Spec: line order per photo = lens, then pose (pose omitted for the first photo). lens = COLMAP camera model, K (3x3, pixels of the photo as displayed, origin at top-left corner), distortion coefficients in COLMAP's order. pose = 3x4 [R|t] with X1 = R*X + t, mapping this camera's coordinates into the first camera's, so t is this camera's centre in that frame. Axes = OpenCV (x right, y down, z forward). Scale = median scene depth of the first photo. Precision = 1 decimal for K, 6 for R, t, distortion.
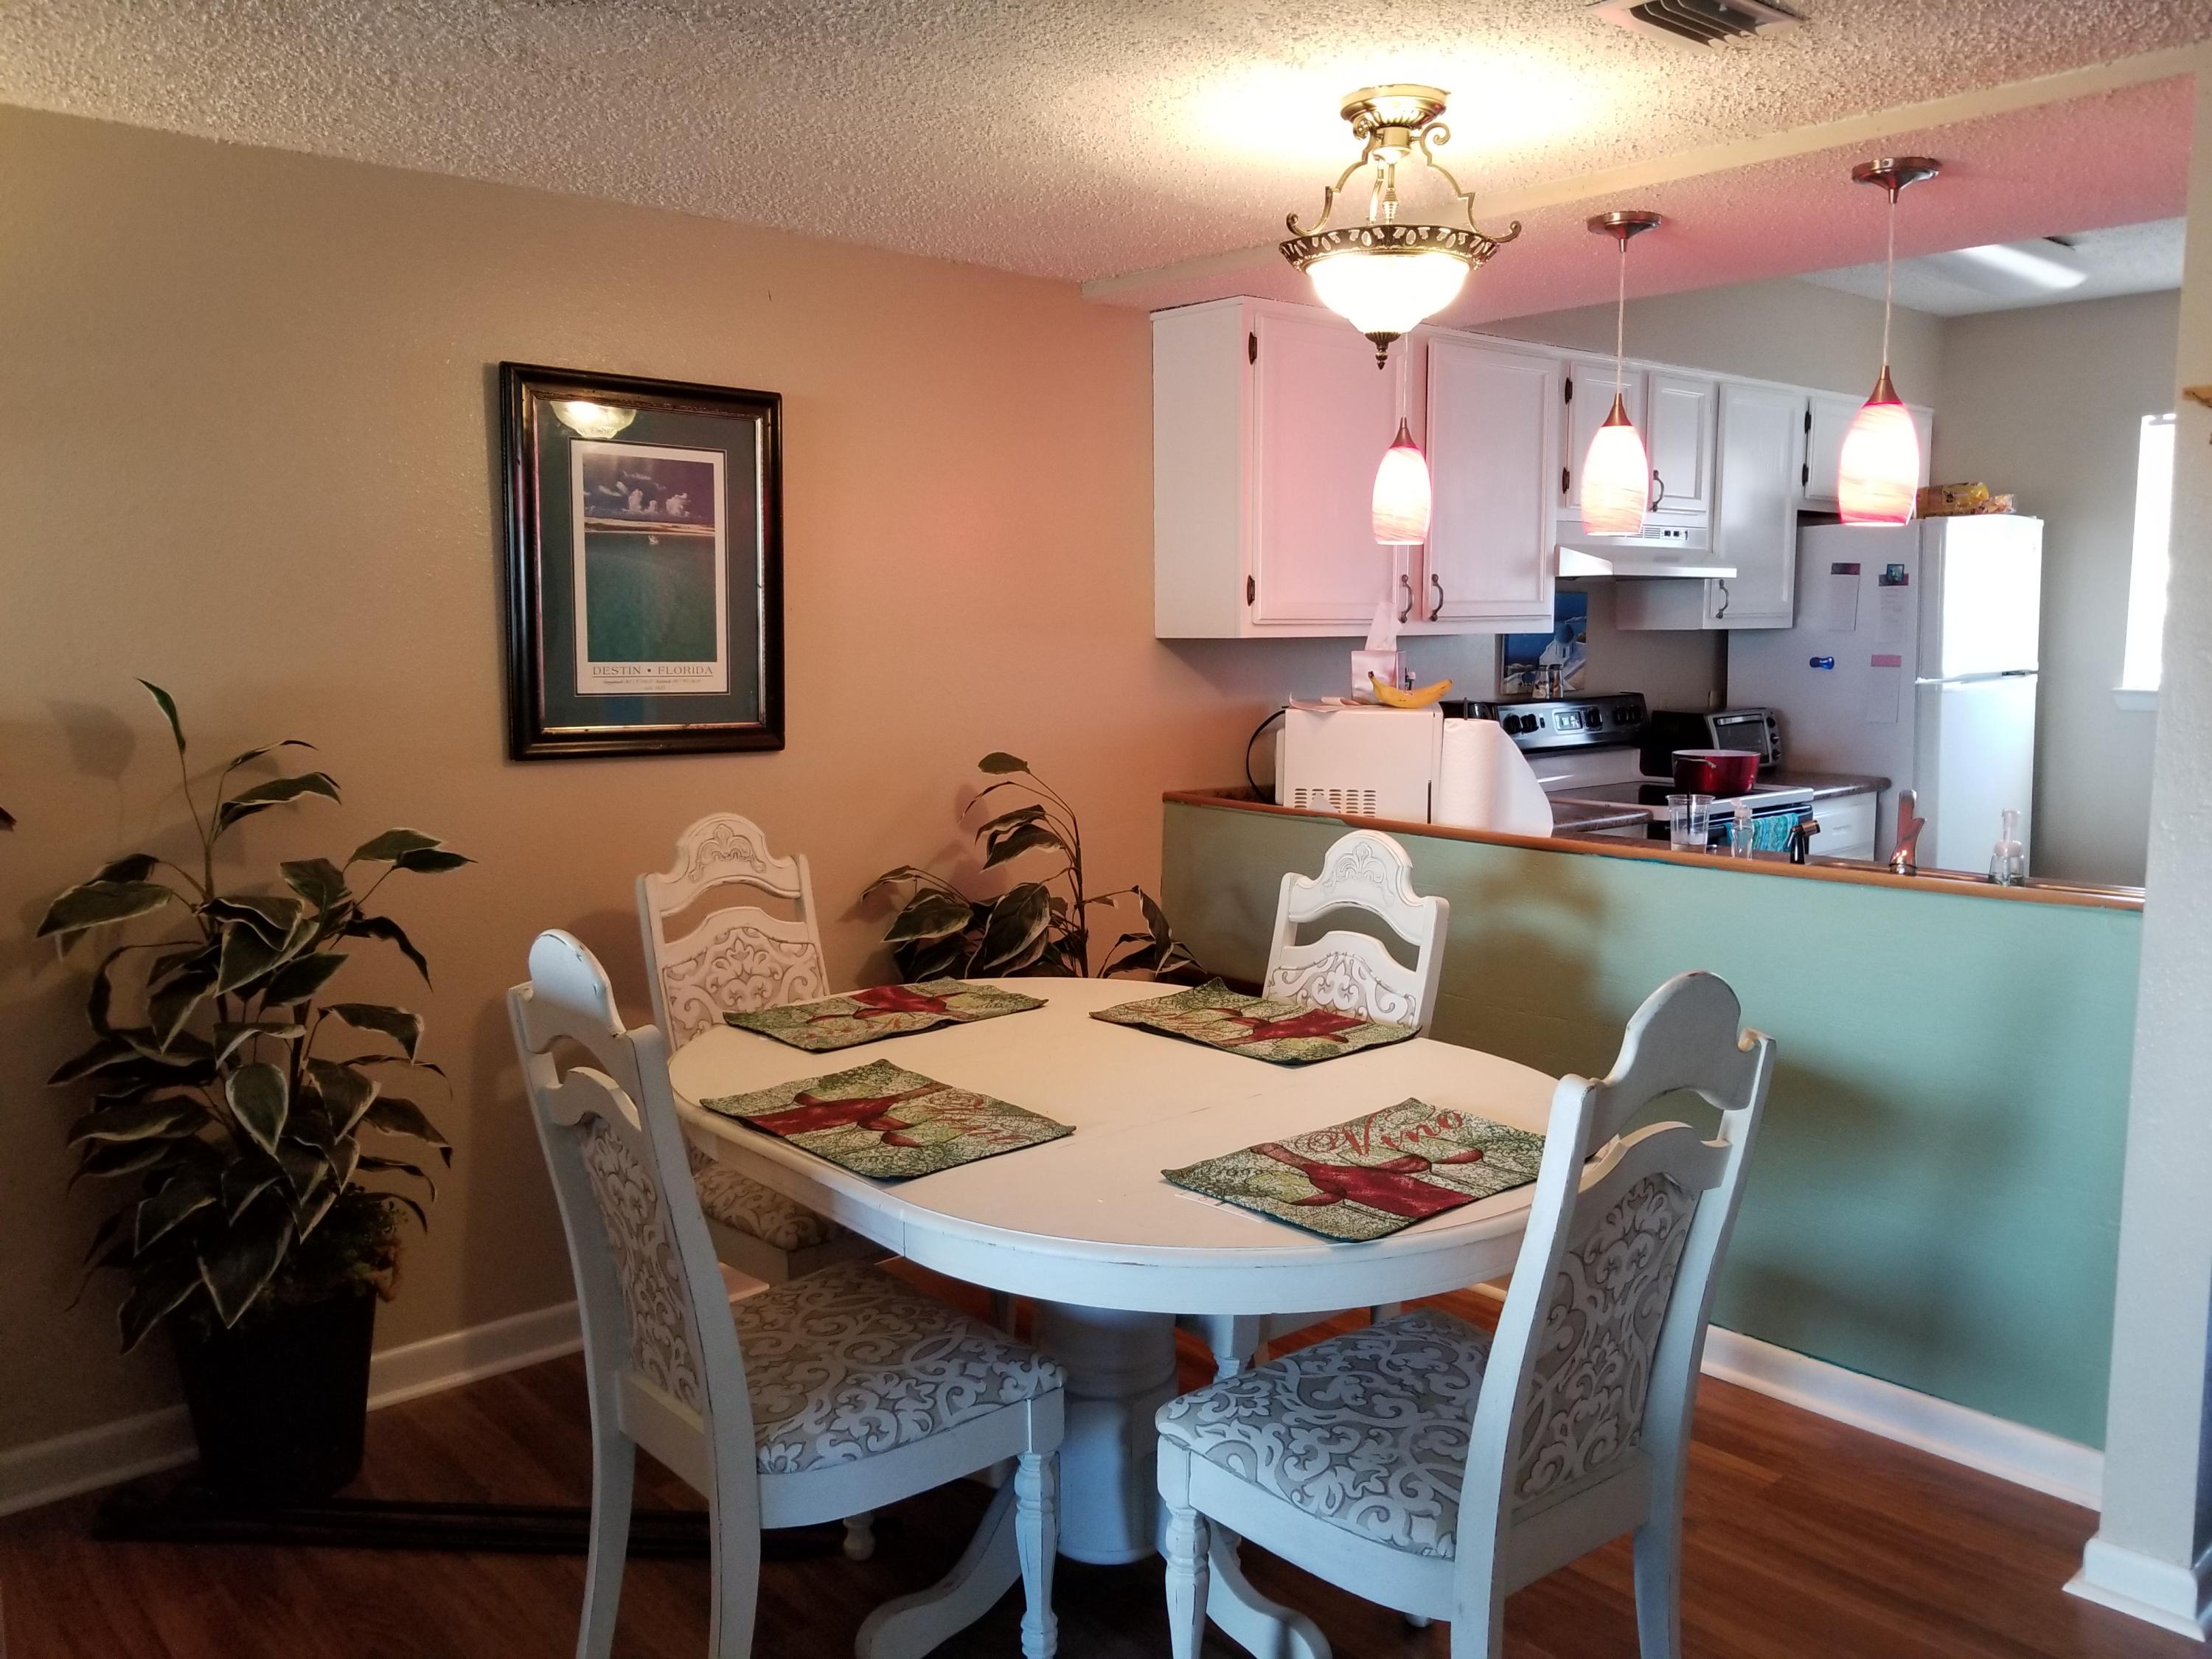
lens RADIAL K [[1745.5, 0, 1110.3], [0, 1745.5, 830.1], [0, 0, 1]] dist [-0.014532, -0.009719]
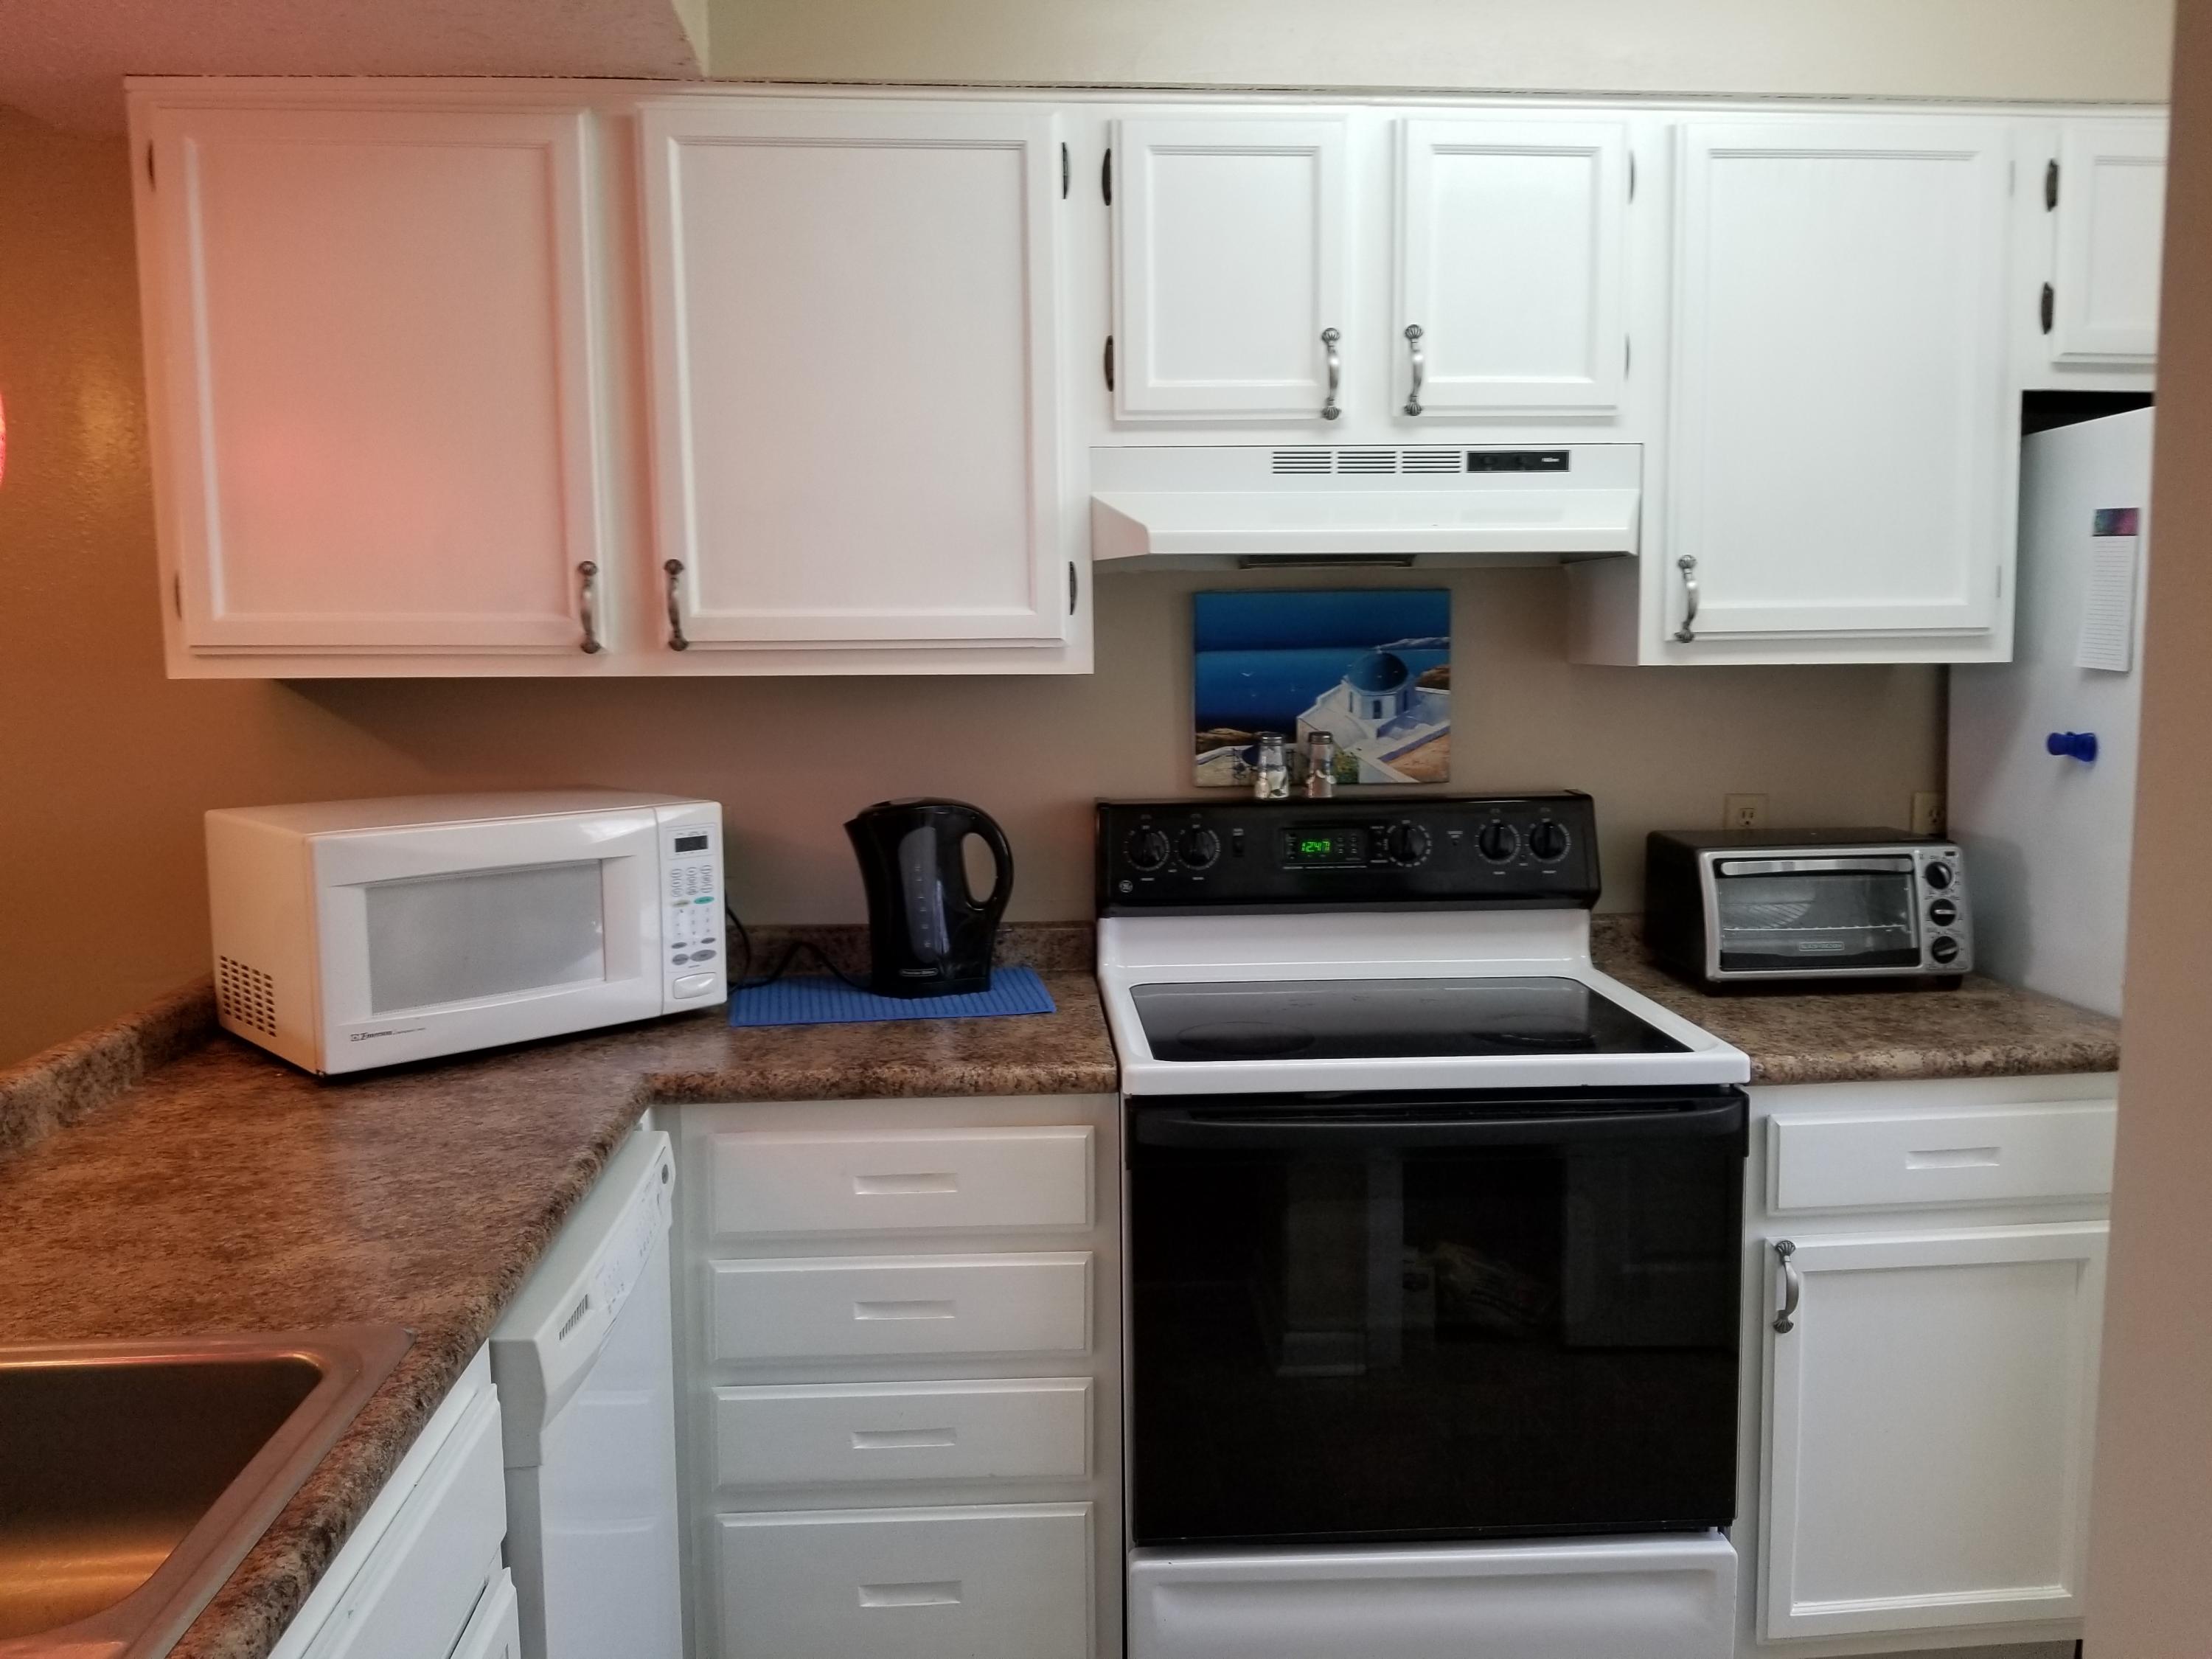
lens RADIAL K [[1745.5, 0, 1106.4], [0, 1745.5, 820.6], [0, 0, 1]] dist [-0.014532, -0.009719]
pose [[0.801954, 0.066333, -0.593692, 0.485374], [-0.070203, 0.997394, 0.016608, -0.070287], [0.593246, 0.028360, 0.804521, 0.533234]]
